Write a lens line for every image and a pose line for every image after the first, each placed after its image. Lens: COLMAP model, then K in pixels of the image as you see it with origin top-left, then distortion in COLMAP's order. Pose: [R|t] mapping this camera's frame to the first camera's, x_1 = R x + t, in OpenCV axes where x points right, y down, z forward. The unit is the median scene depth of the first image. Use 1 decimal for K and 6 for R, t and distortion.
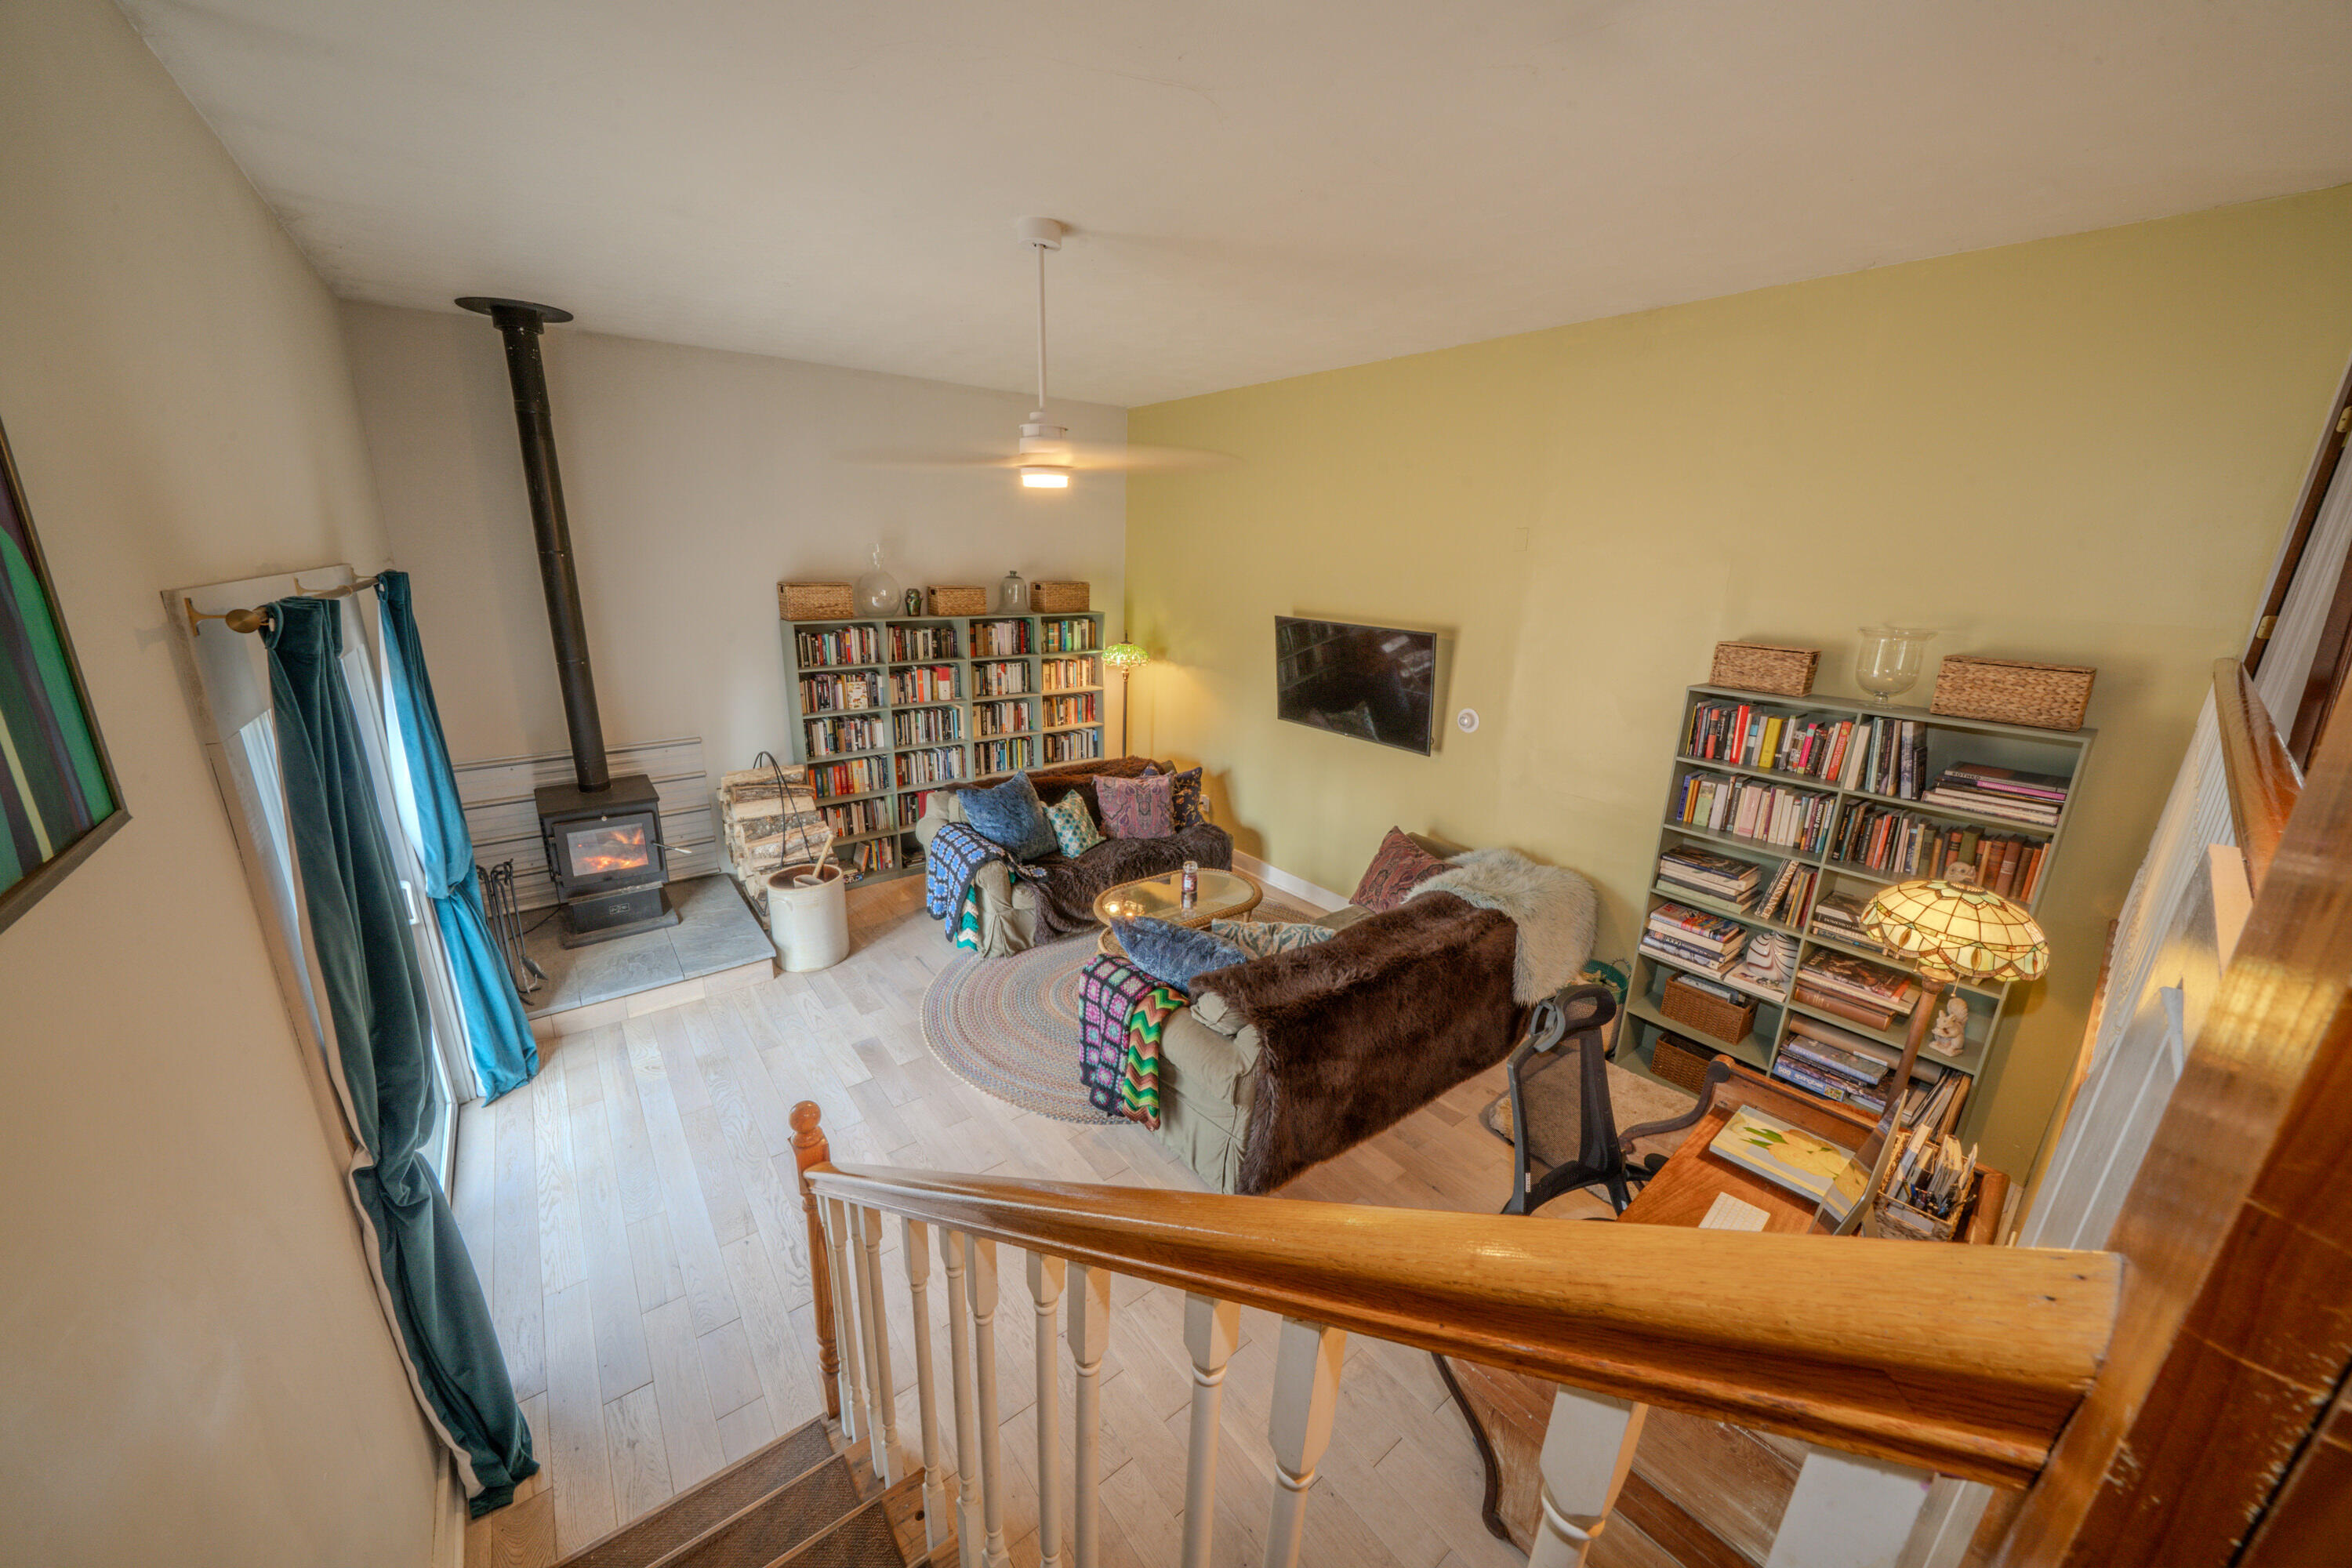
lens RADIAL K [[815.9, 0, 1164.1], [0, 815.9, 779.4], [0, 0, 1]] dist [-0.020790, -0.000007]
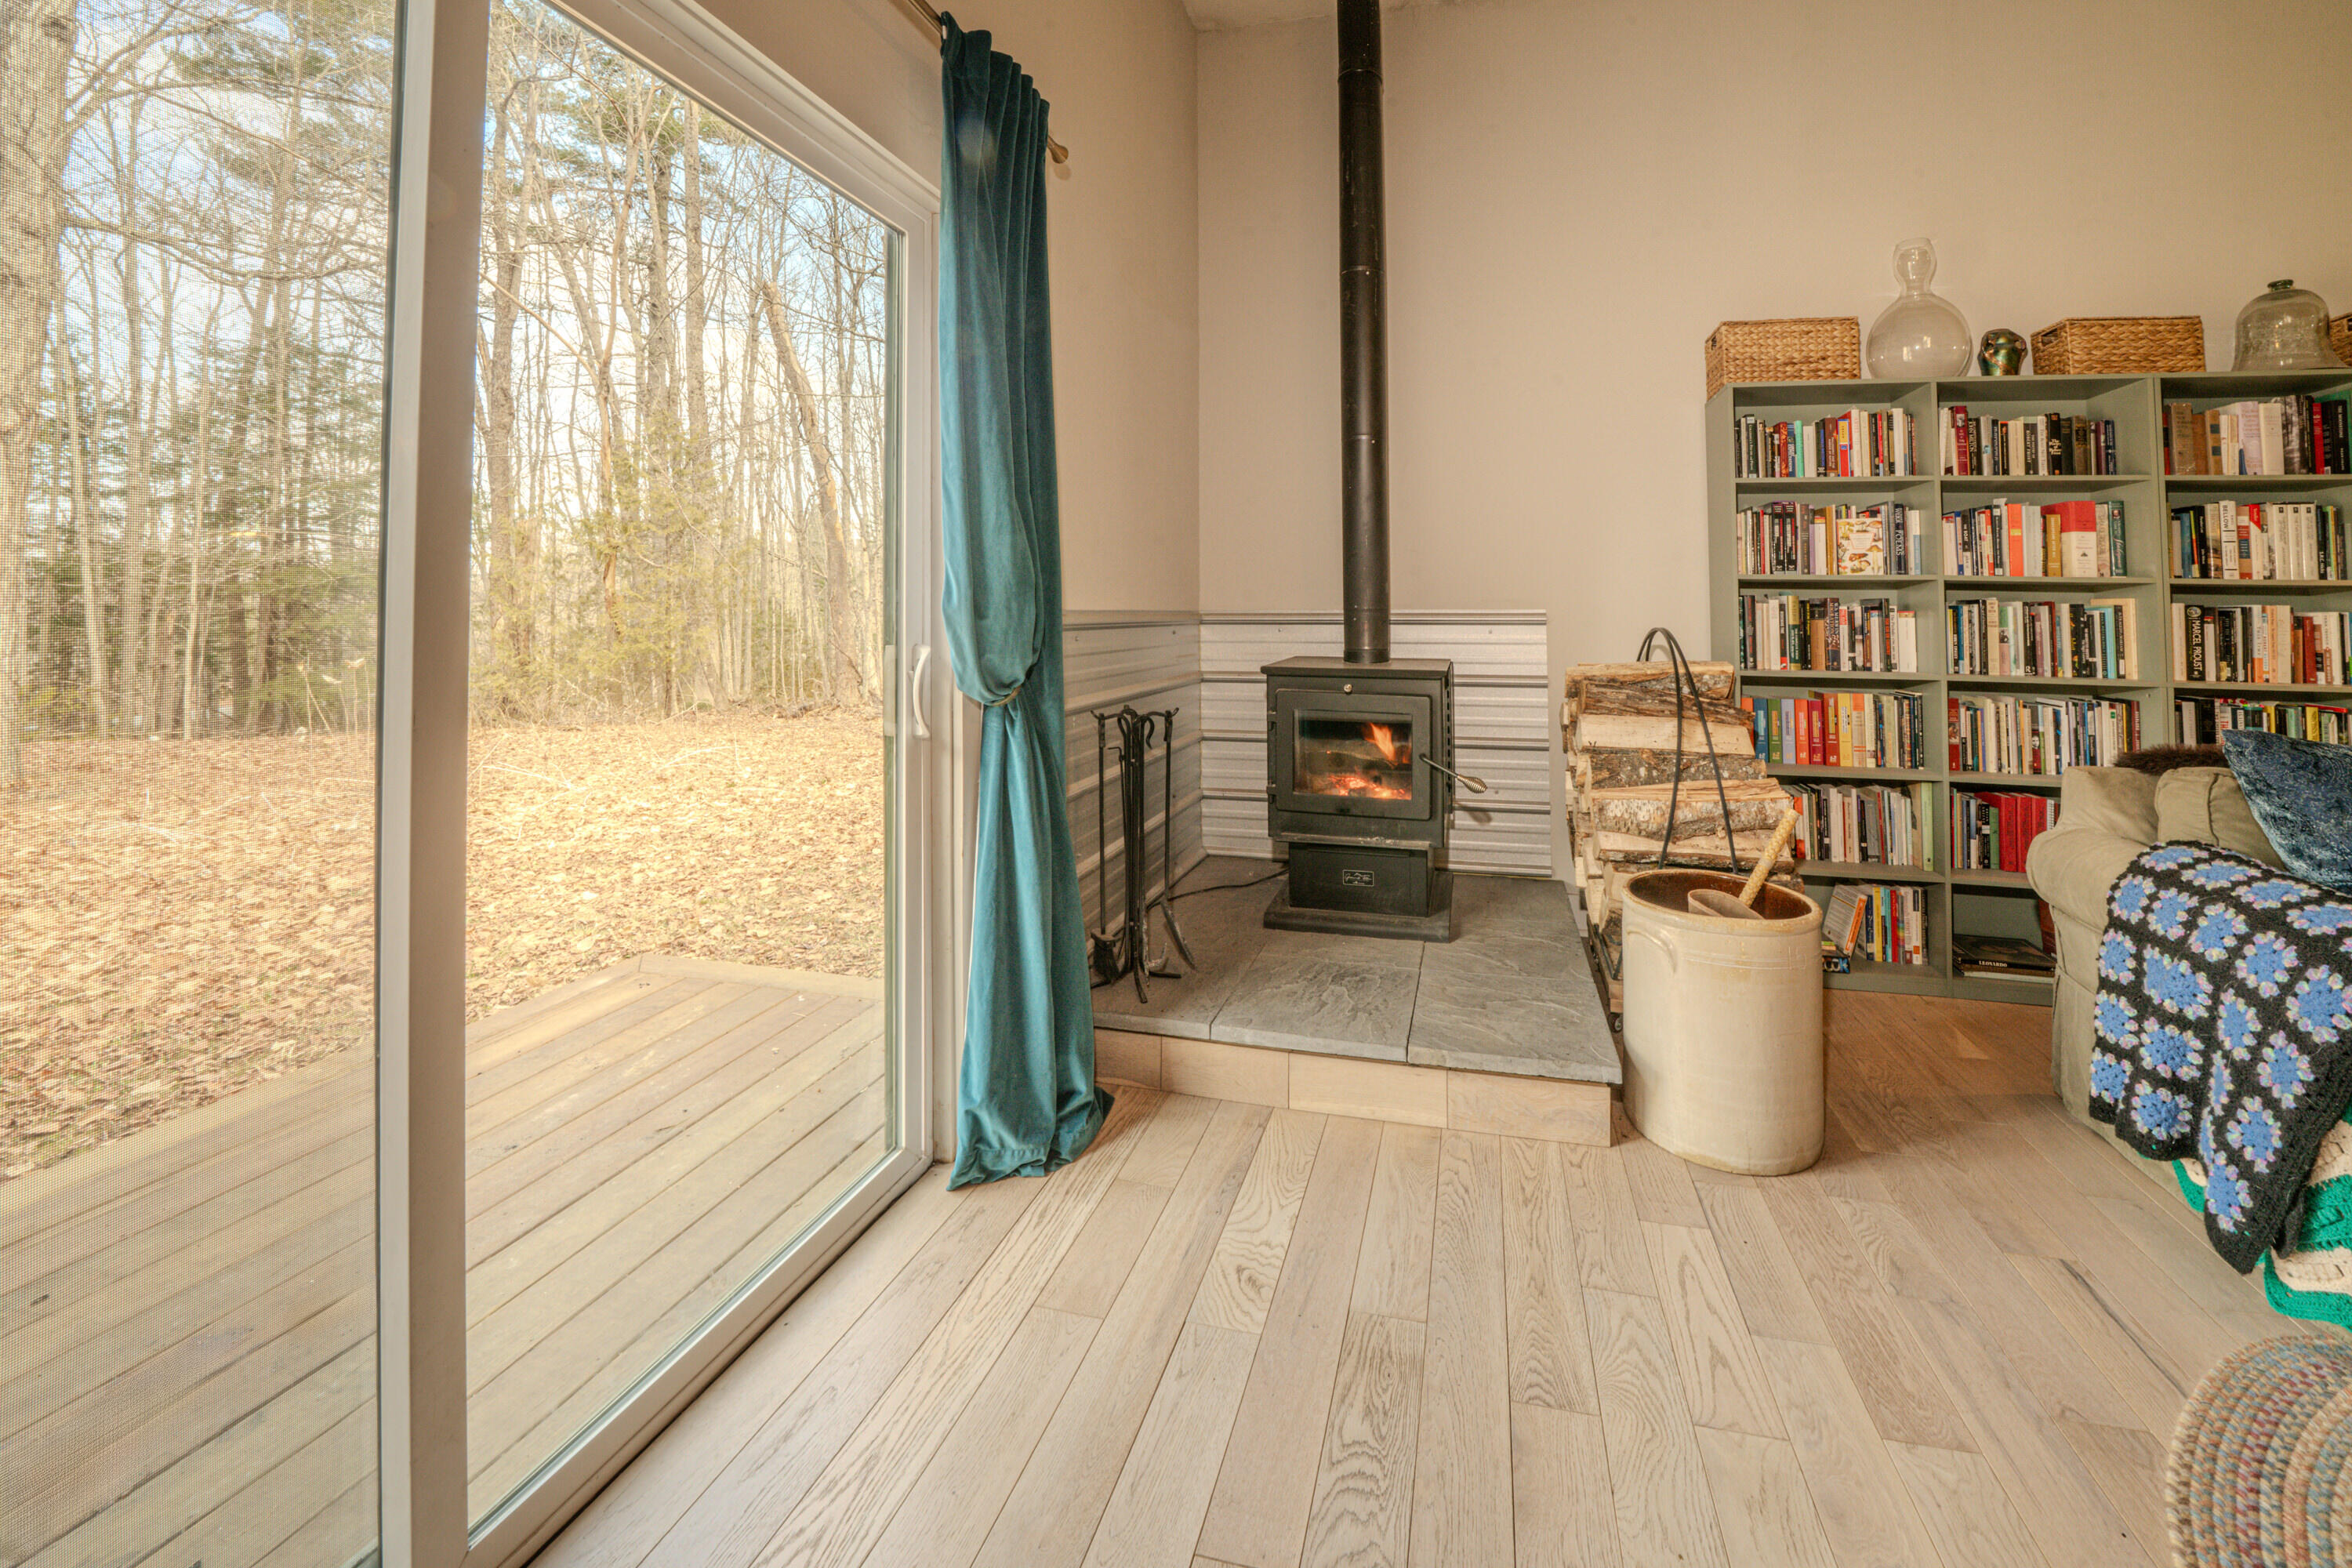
lens RADIAL K [[876.2, 0, 1277.9], [0, 876.2, 573.2], [0, 0, 1]] dist [-0.025637, 0.000011]
pose [[0.631139, -0.059530, -0.773382, -0.207980], [-0.198117, 0.951609, -0.234927, 0.095861], [0.749942, 0.301491, 0.588804, 0.468962]]
